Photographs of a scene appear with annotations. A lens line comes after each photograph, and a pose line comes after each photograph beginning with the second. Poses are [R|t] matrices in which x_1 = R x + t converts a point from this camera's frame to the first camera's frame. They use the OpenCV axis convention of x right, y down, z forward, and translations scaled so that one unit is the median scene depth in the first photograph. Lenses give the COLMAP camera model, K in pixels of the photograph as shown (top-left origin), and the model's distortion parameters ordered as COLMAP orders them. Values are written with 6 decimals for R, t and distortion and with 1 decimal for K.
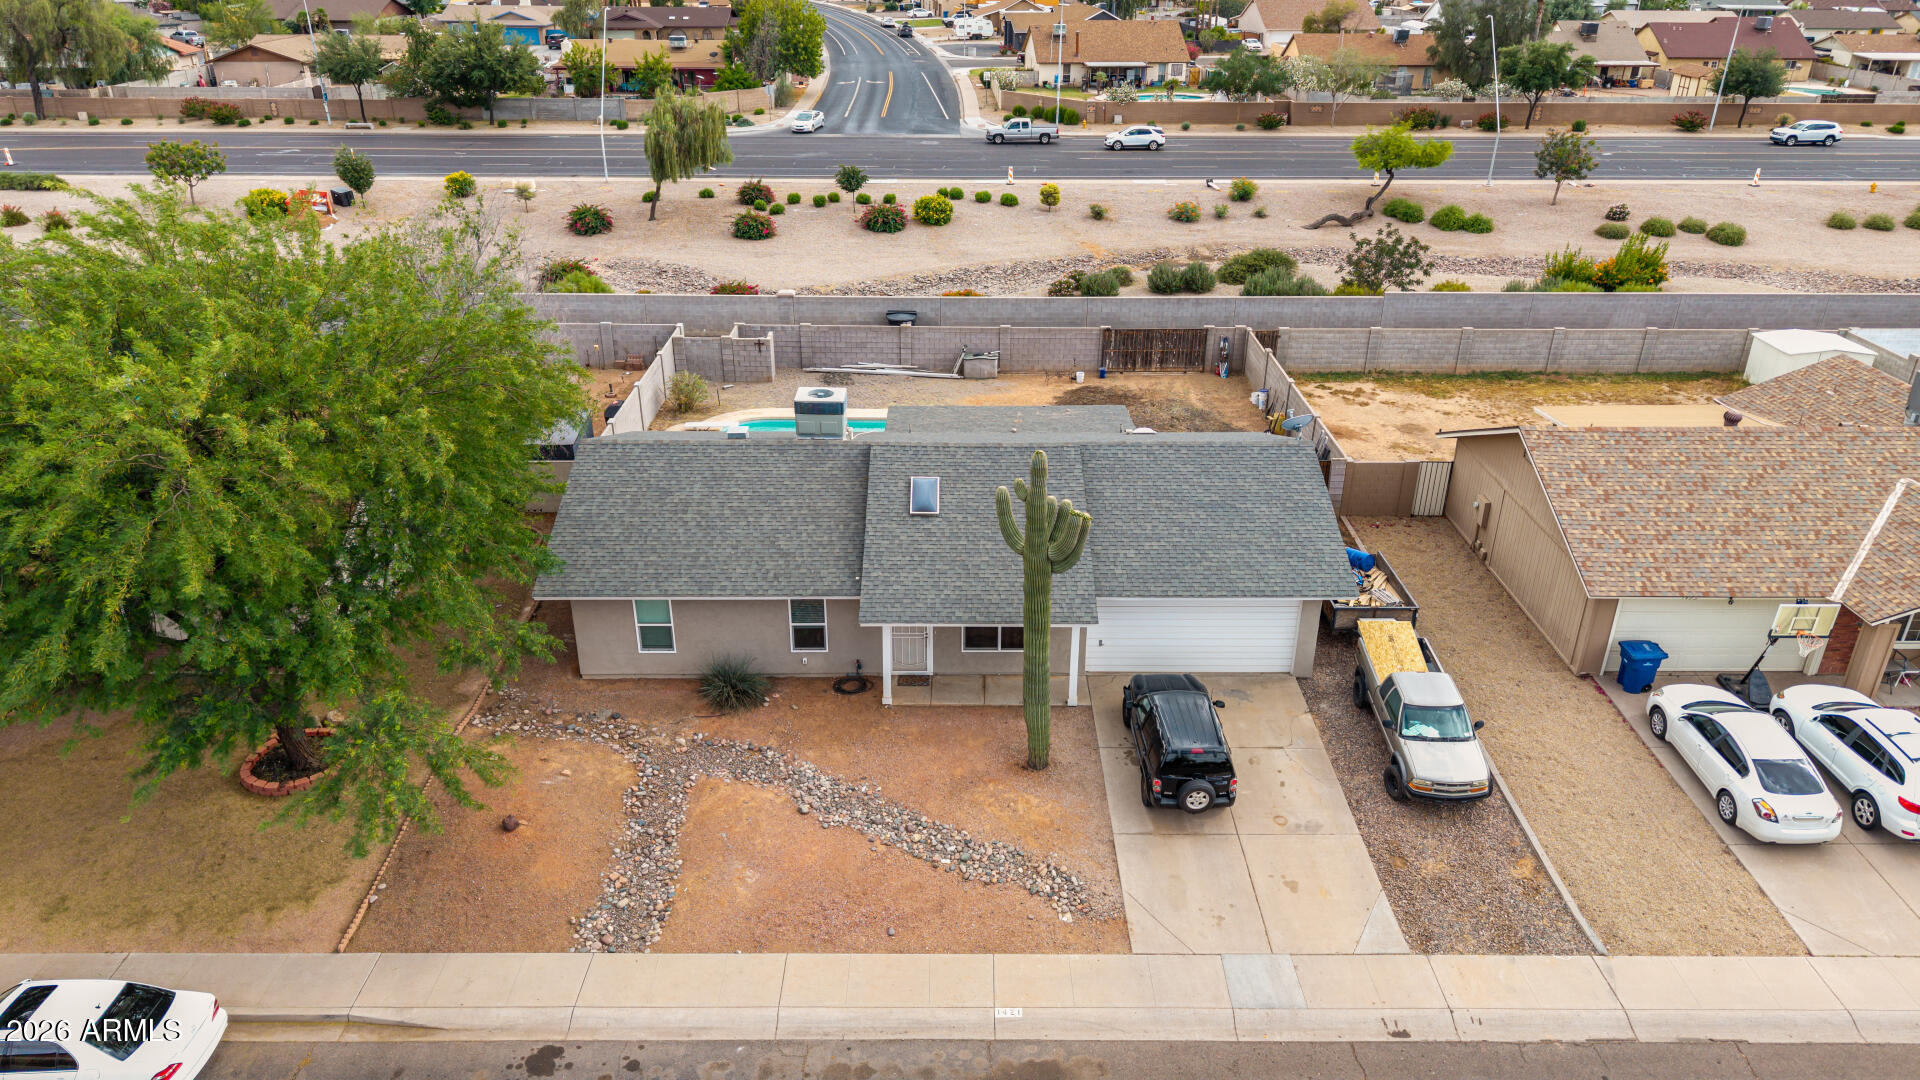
lens RADIAL K [[1280.1, 0, 959.9], [0, 1280.1, 543.4], [0, 0, 1]] dist [0.030635, -0.032698]
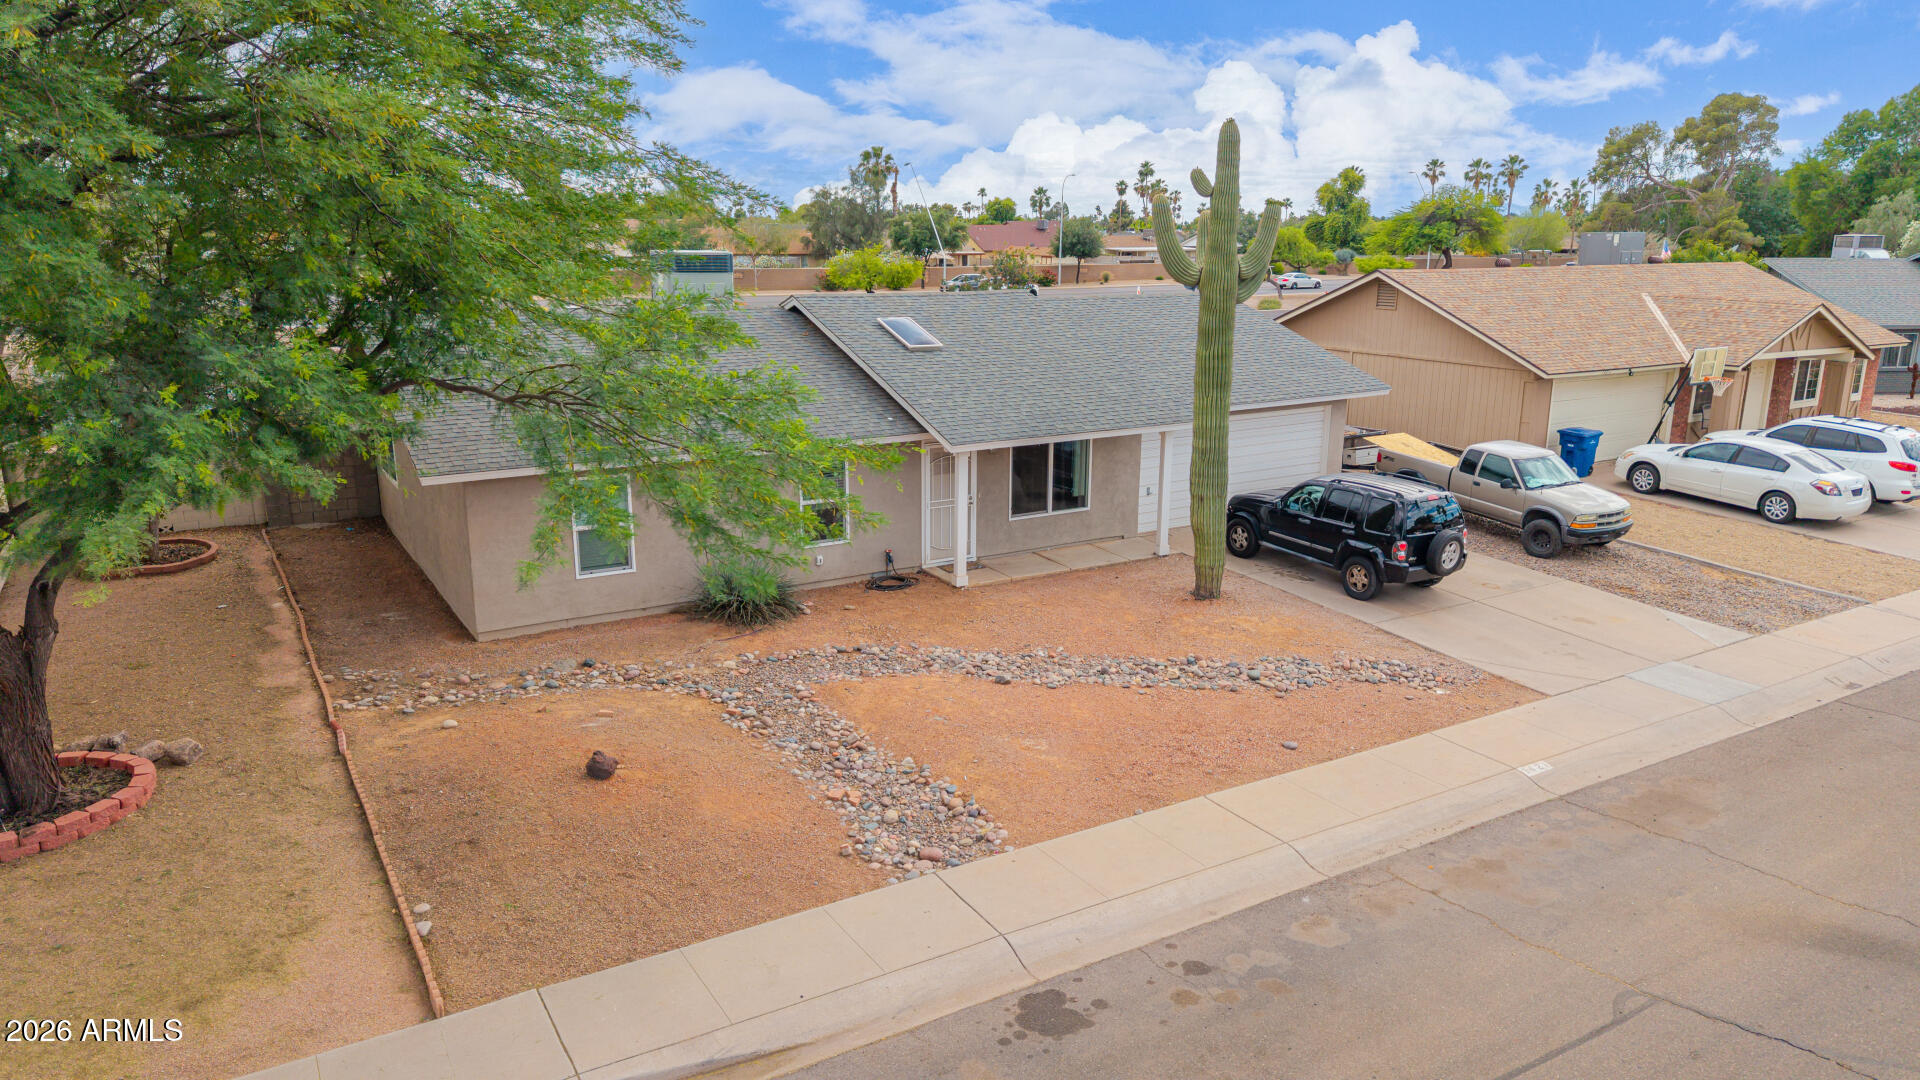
lens RADIAL K [[1280.1, 0, 959.1], [0, 1280.1, 546.3], [0, 0, 1]] dist [0.030635, -0.032698]
pose [[0.856369, -0.126443, 0.500644, -0.250087], [0.226568, 0.963251, -0.144273, 0.125648], [-0.464003, 0.236981, 0.853546, 0.236315]]
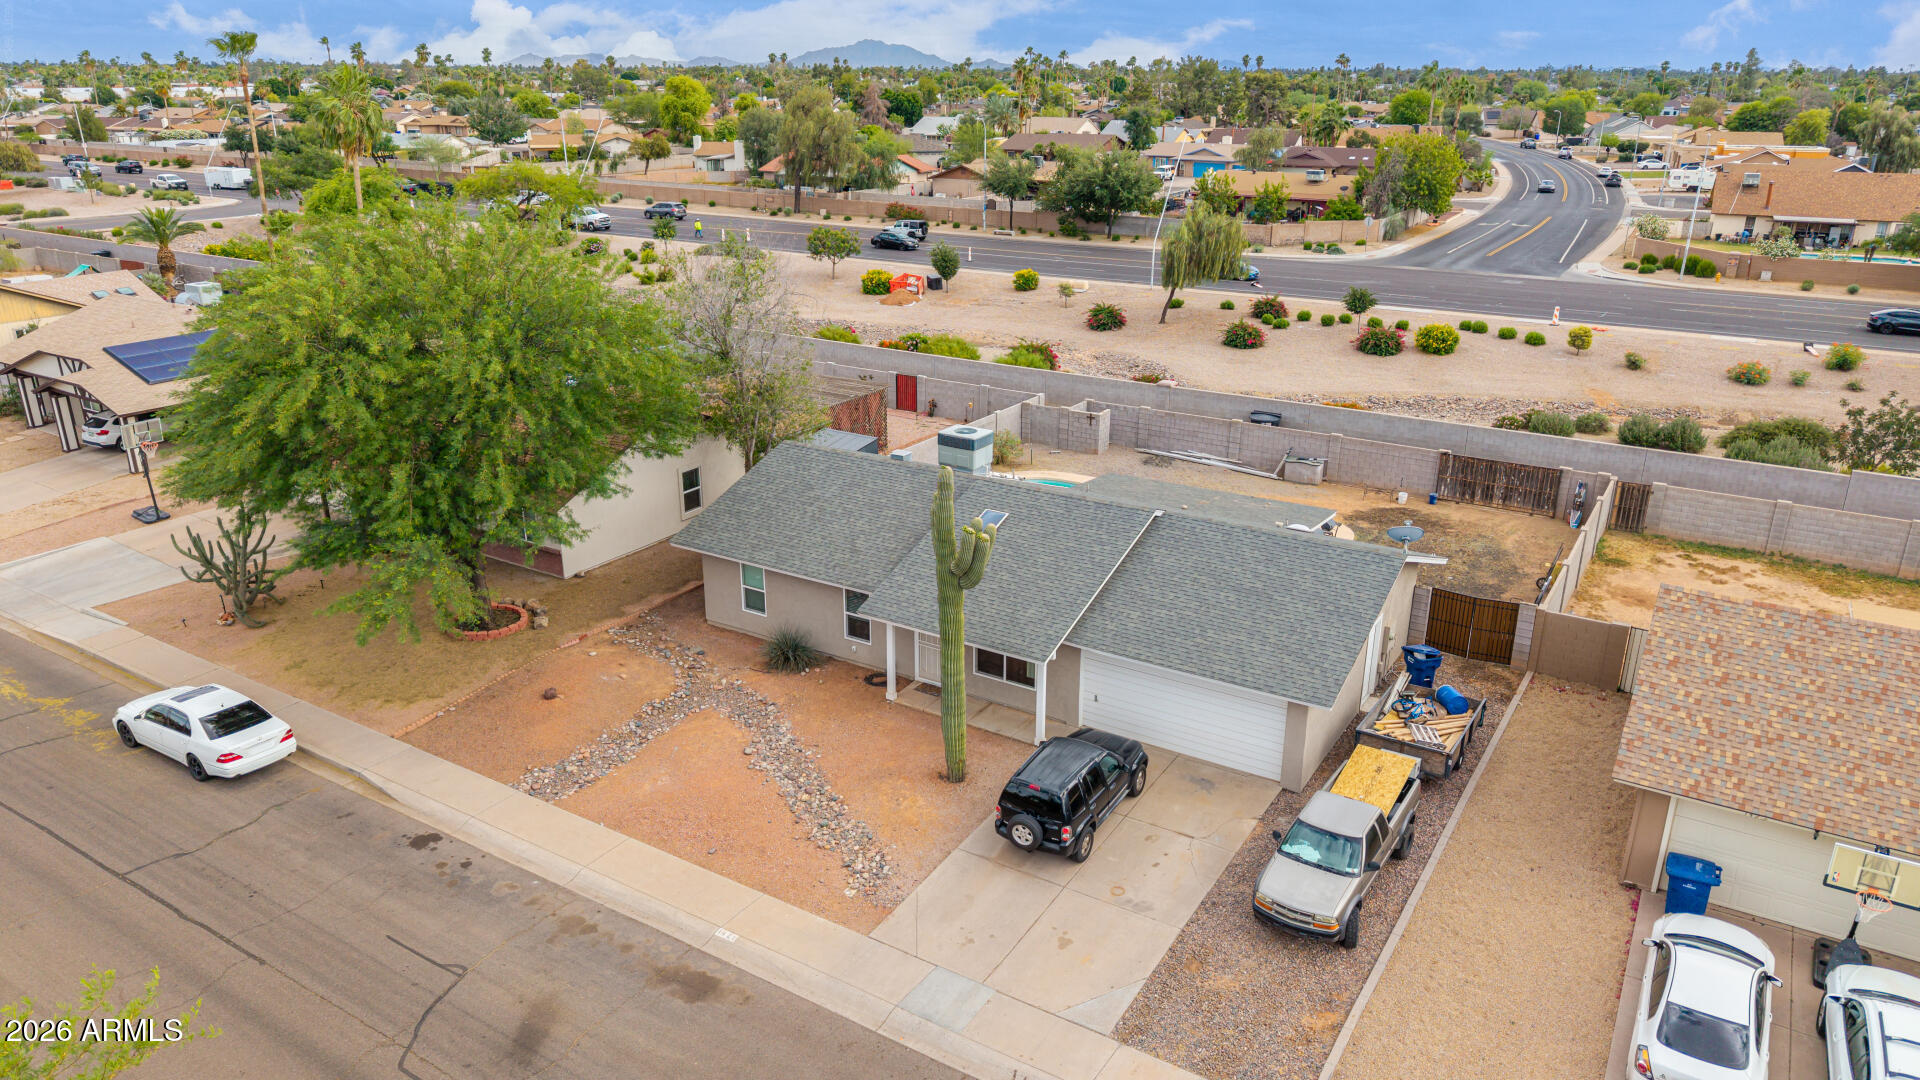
lens RADIAL K [[1280.1, 0, 963.3], [0, 1280.1, 546.7], [0, 0, 1]] dist [0.030635, -0.032698]
pose [[0.844029, 0.183430, -0.503953, 0.316790], [-0.234046, 0.971467, -0.038387, 0.015800], [0.482533, 0.150348, 0.862877, 0.042262]]
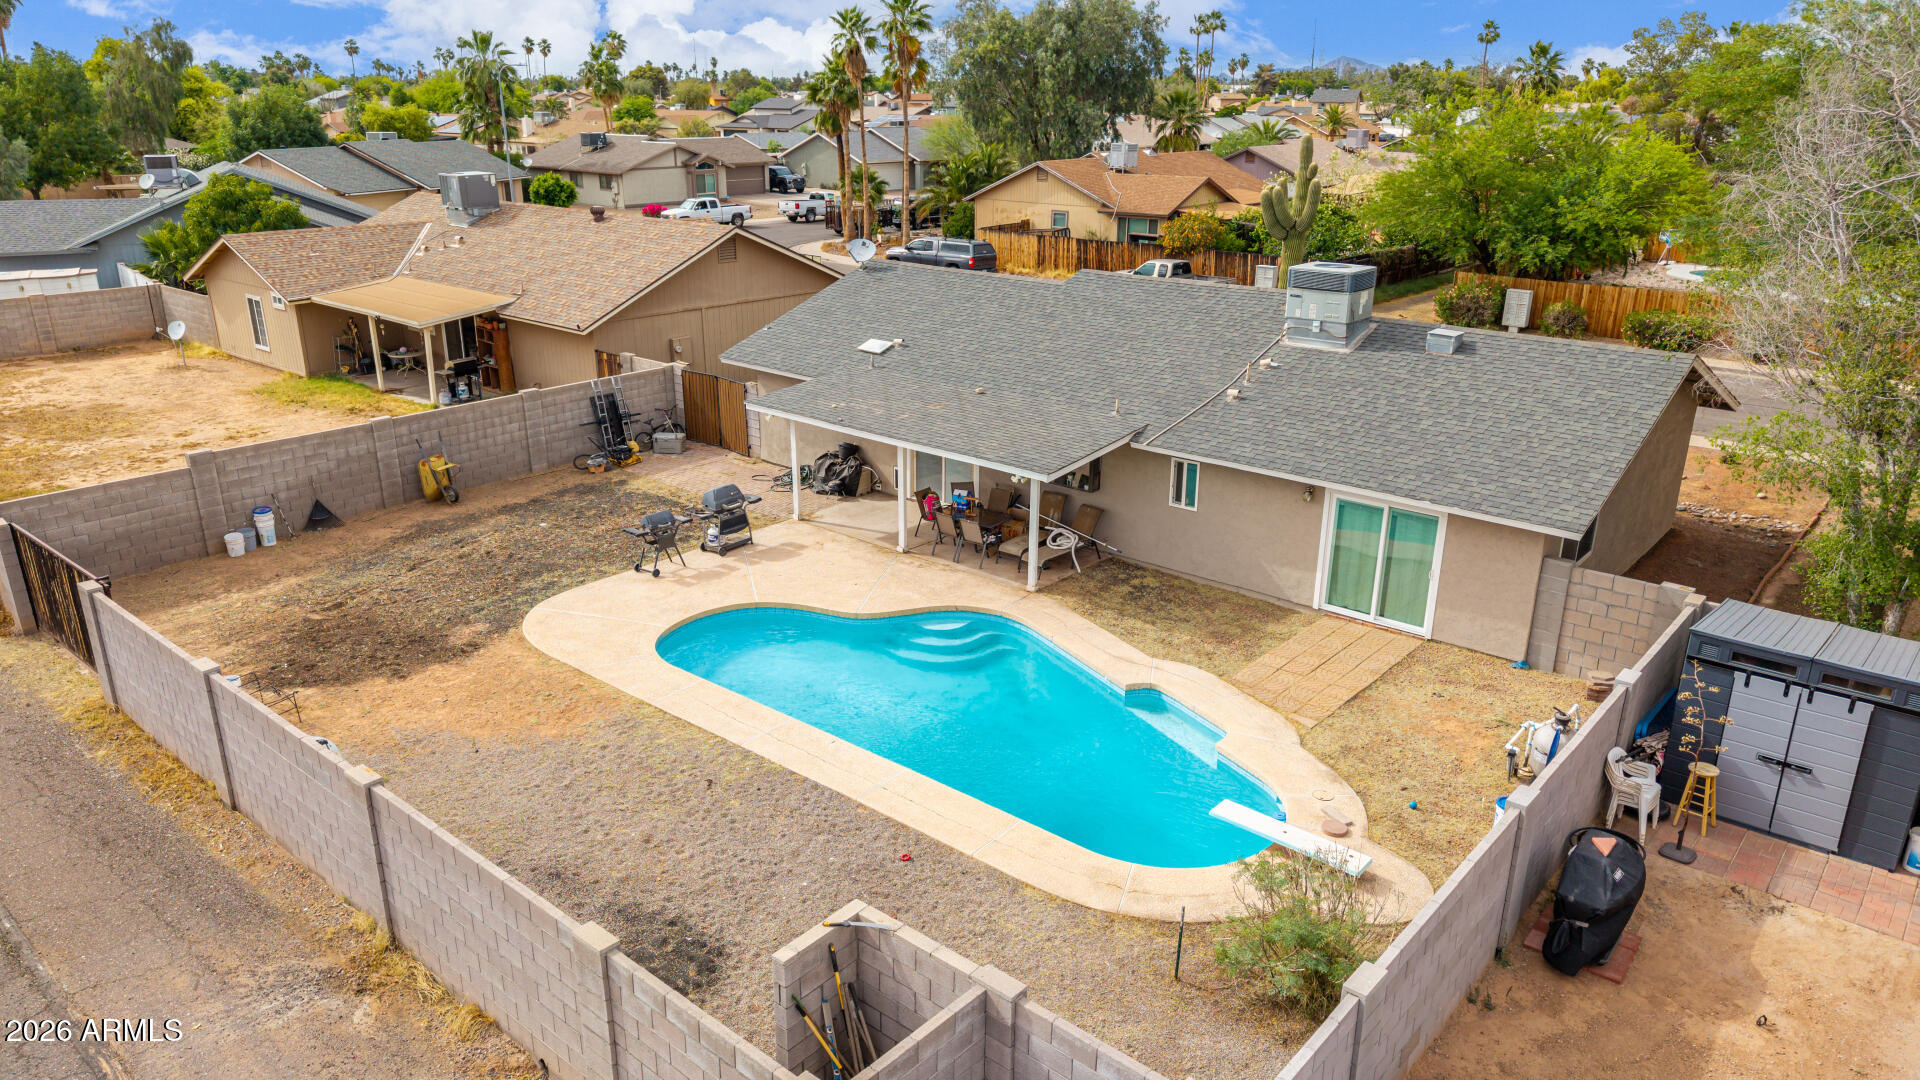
lens RADIAL K [[1280.1, 0, 962.3], [0, 1280.1, 558.0], [0, 0, 1]] dist [0.030635, -0.032698]
pose [[-0.759566, -0.233056, 0.607243, -0.289919], [0.279092, 0.726506, 0.627930, -0.345153], [-0.587509, 0.646431, -0.486786, 1.077341]]
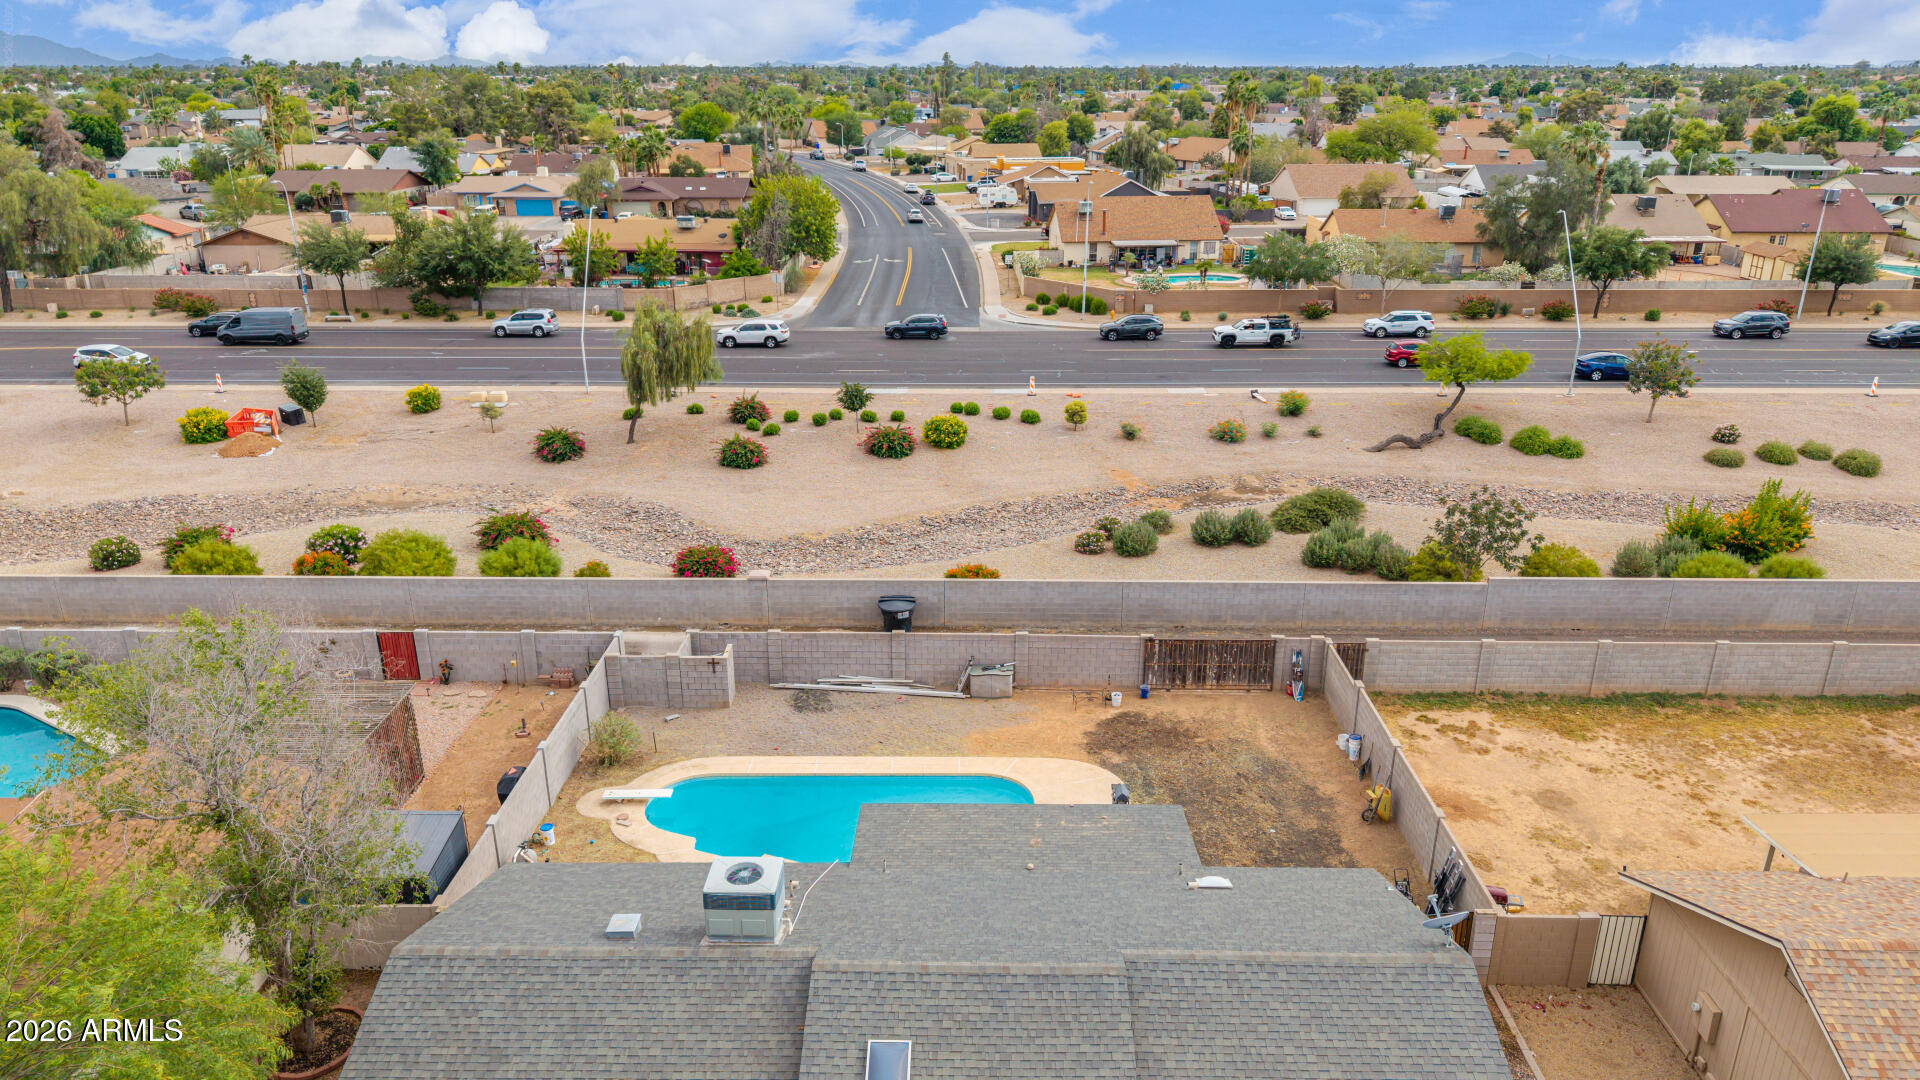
lens RADIAL K [[1280.1, 0, 958.8], [0, 1280.1, 549.1], [0, 0, 1]] dist [0.030635, -0.032698]
pose [[0.999747, 0.002194, -0.022378, 0.014424], [-0.004330, 0.995385, -0.095868, -0.153620], [0.022065, 0.095941, 0.995142, 0.205688]]
